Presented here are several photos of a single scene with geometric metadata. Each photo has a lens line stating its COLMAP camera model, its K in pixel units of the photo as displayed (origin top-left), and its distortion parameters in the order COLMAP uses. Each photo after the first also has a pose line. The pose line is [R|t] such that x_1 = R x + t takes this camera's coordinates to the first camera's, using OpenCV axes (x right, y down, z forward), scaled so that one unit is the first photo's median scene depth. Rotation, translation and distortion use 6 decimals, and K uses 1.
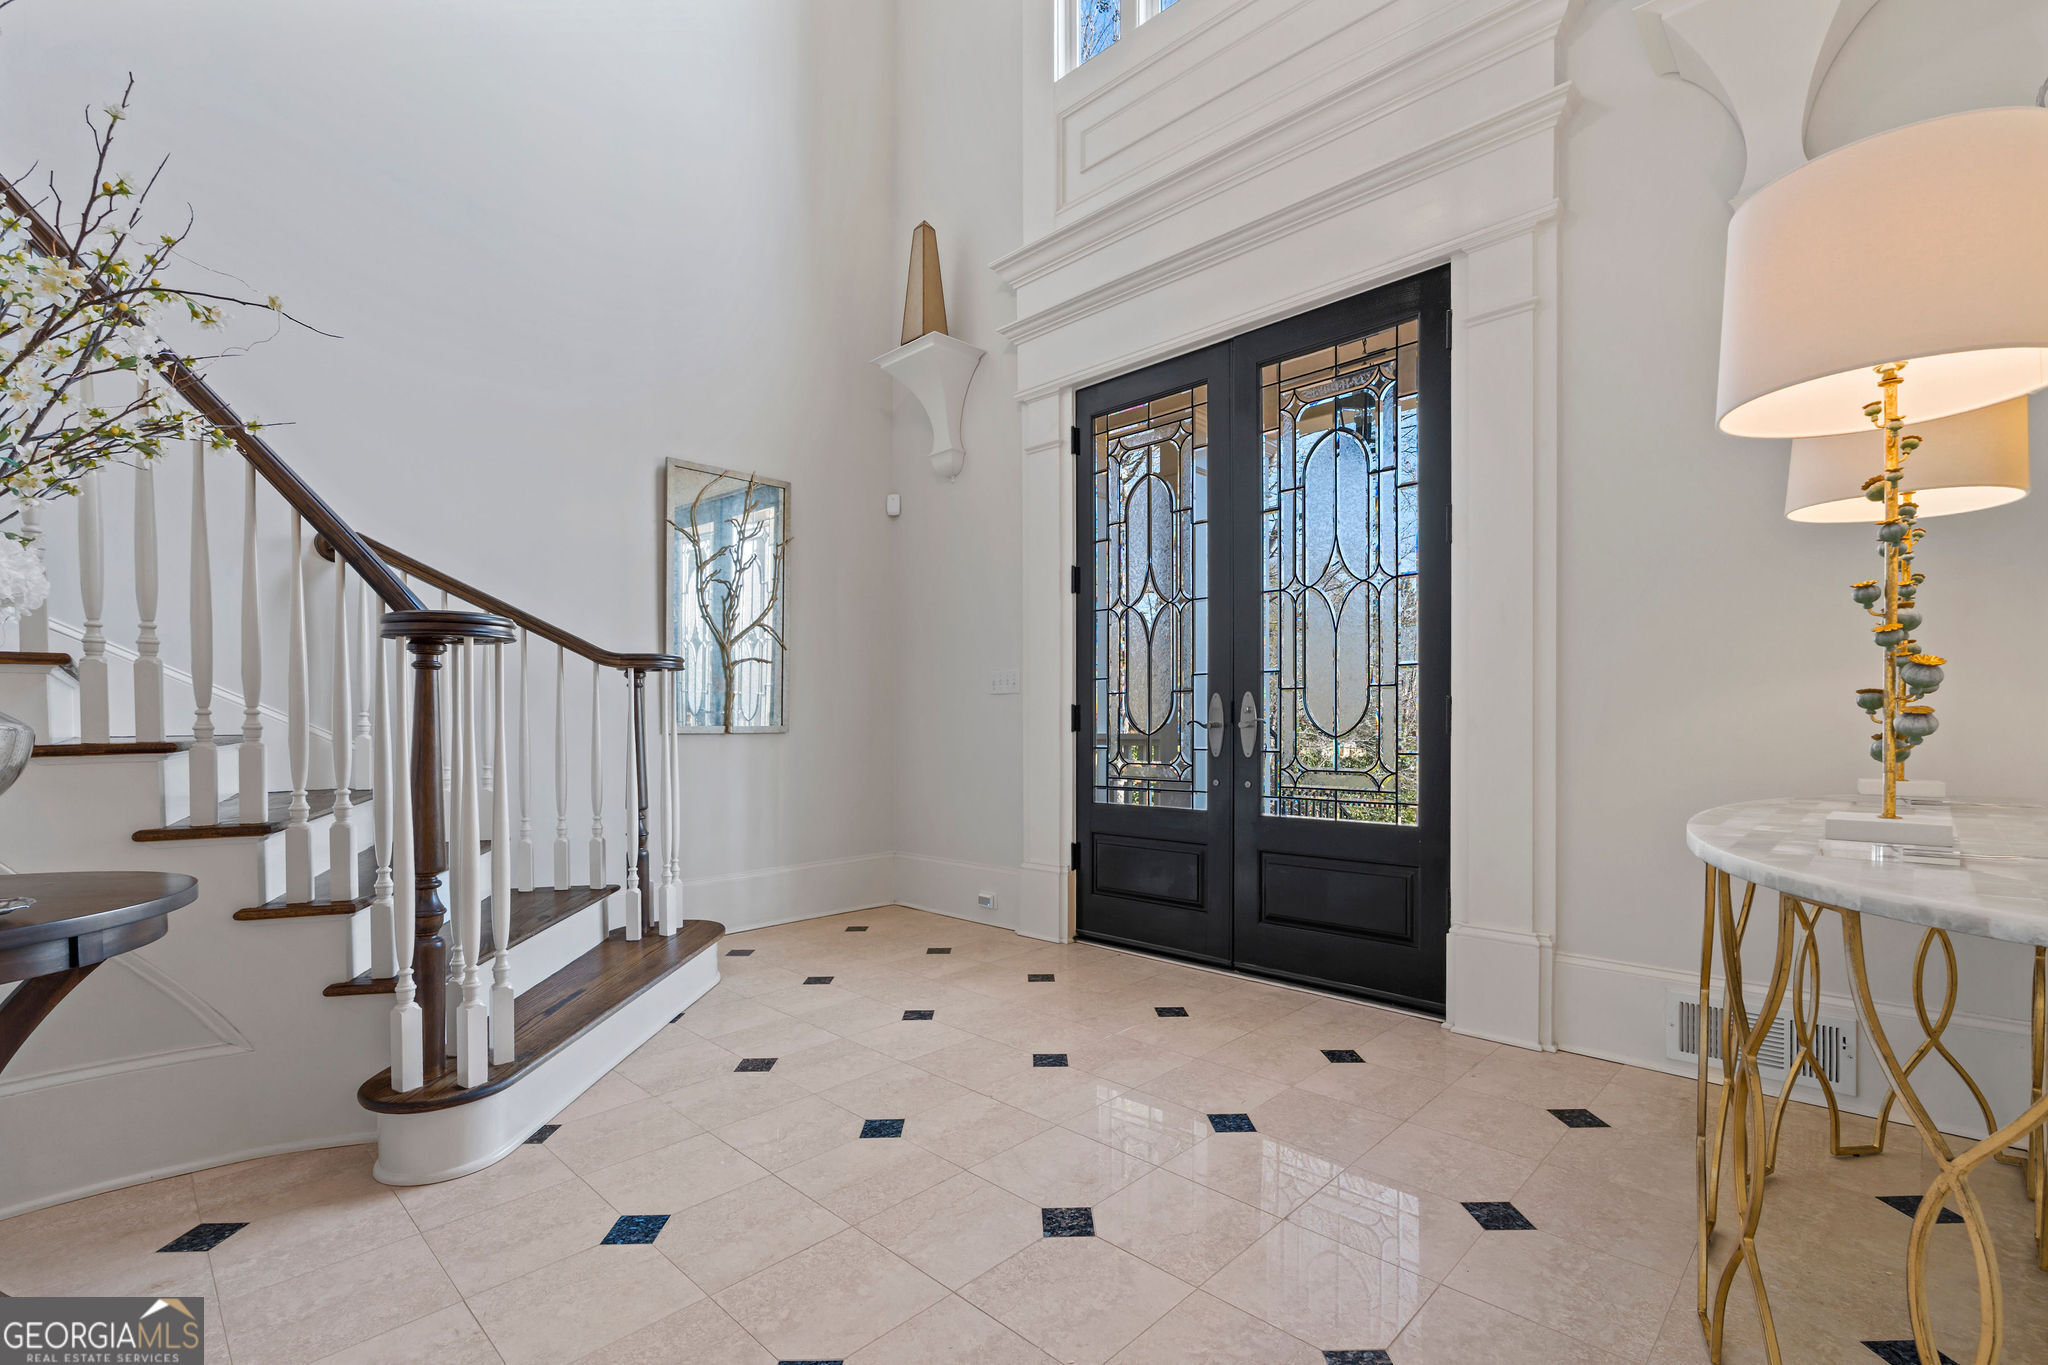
lens RADIAL K [[894.7, 0, 1024.0], [0, 894.7, 682.5], [0, 0, 1]] dist [0.000787, 0.000146]
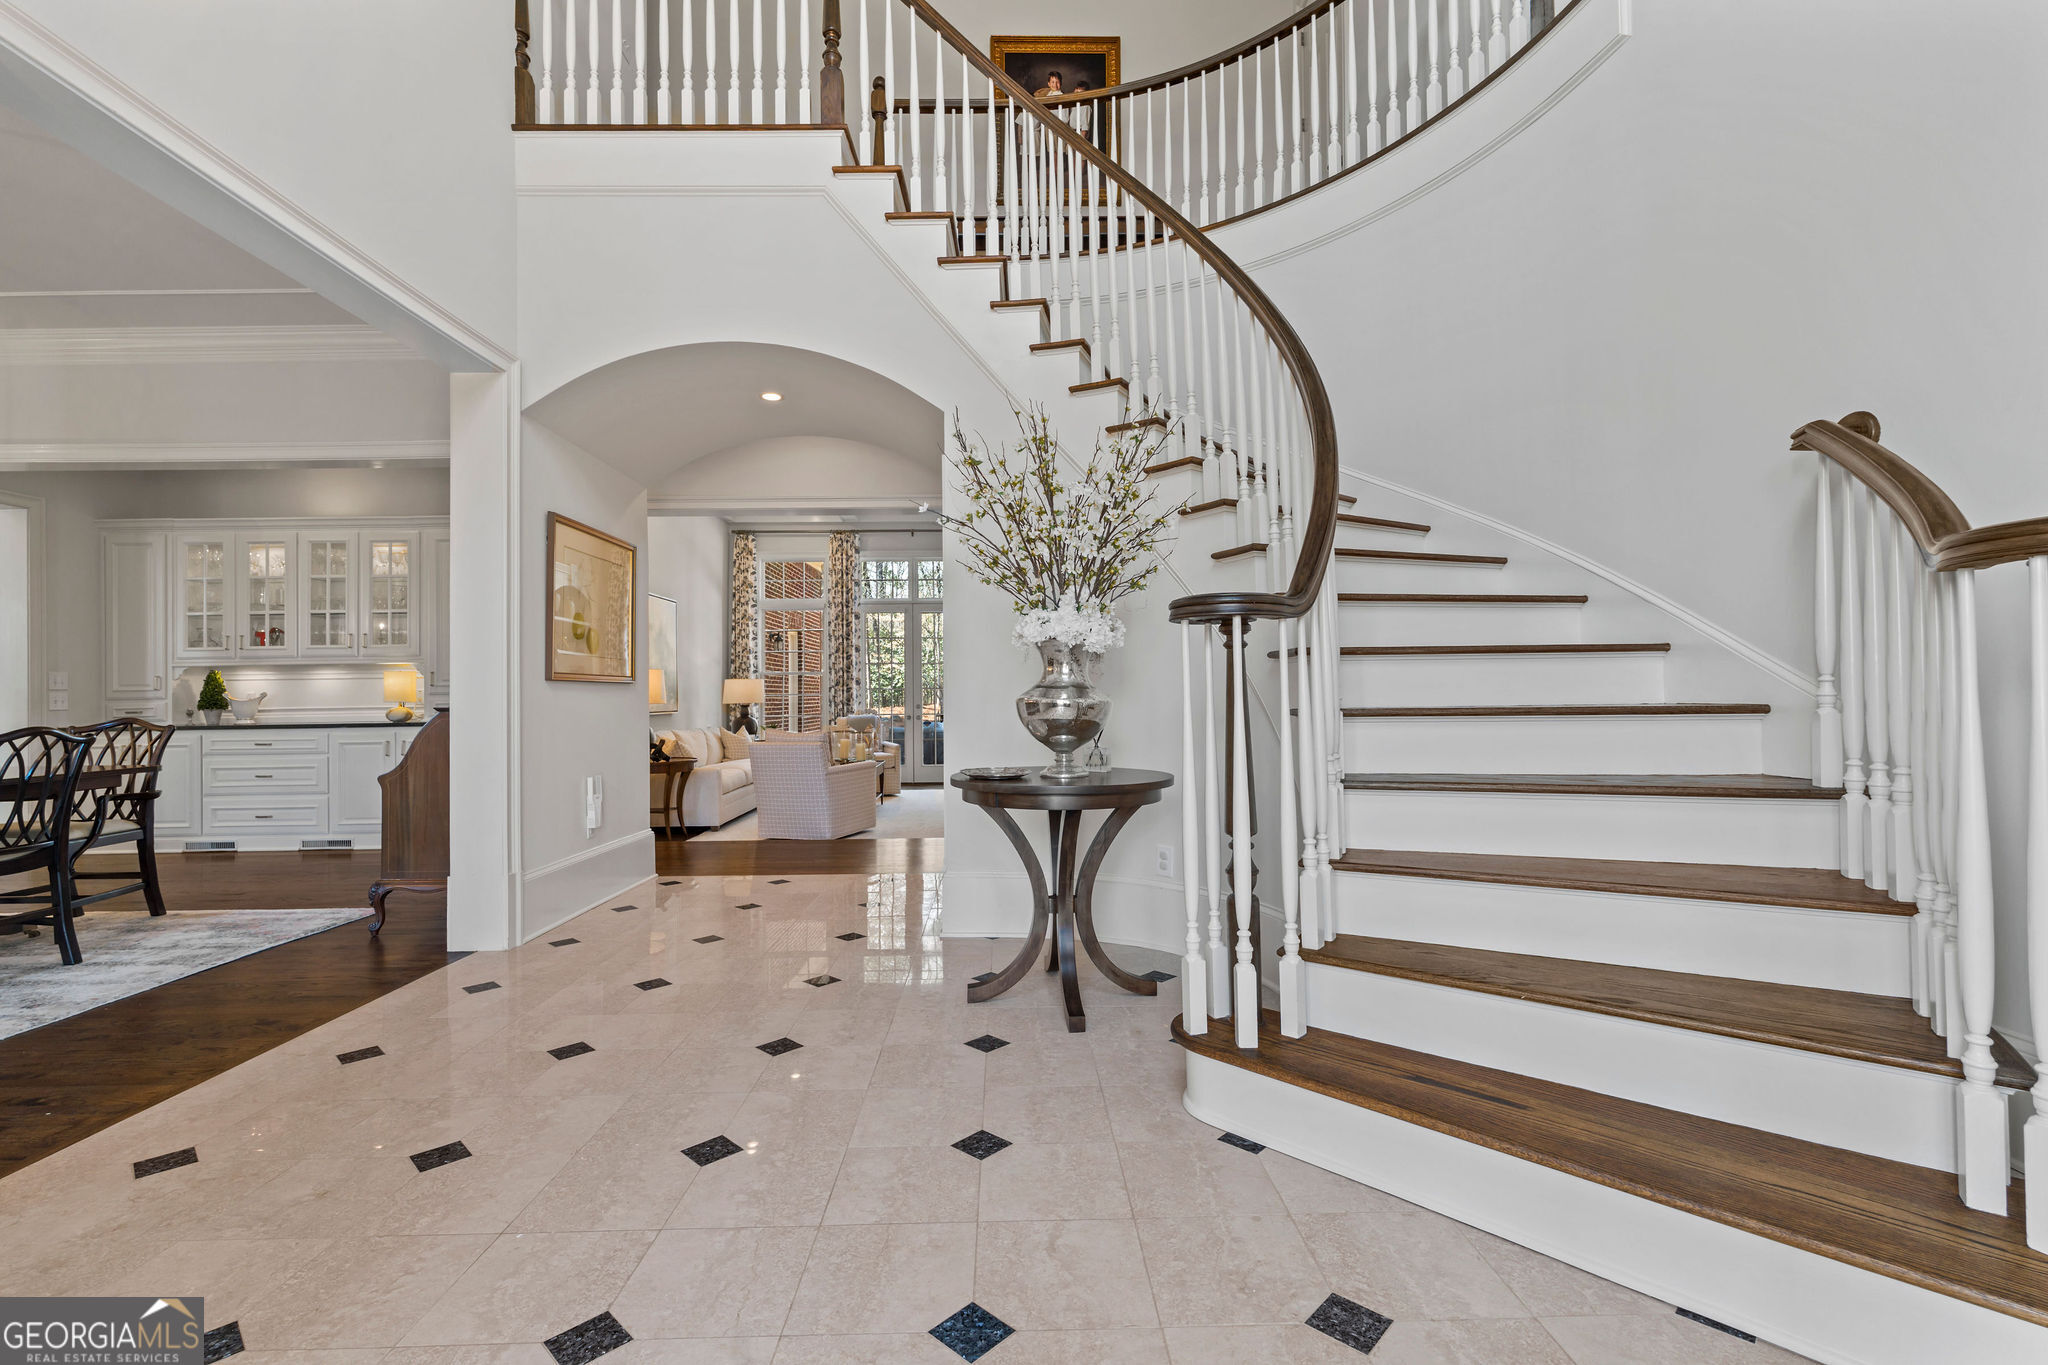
lens RADIAL K [[894.7, 0, 1024.0], [0, 894.7, 682.5], [0, 0, 1]] dist [0.000787, 0.000146]
pose [[-0.699331, 0.005989, -0.714773, 0.277984], [0.047591, 0.998136, -0.038199, 0.053495], [0.713212, -0.060731, -0.698313, 1.511709]]
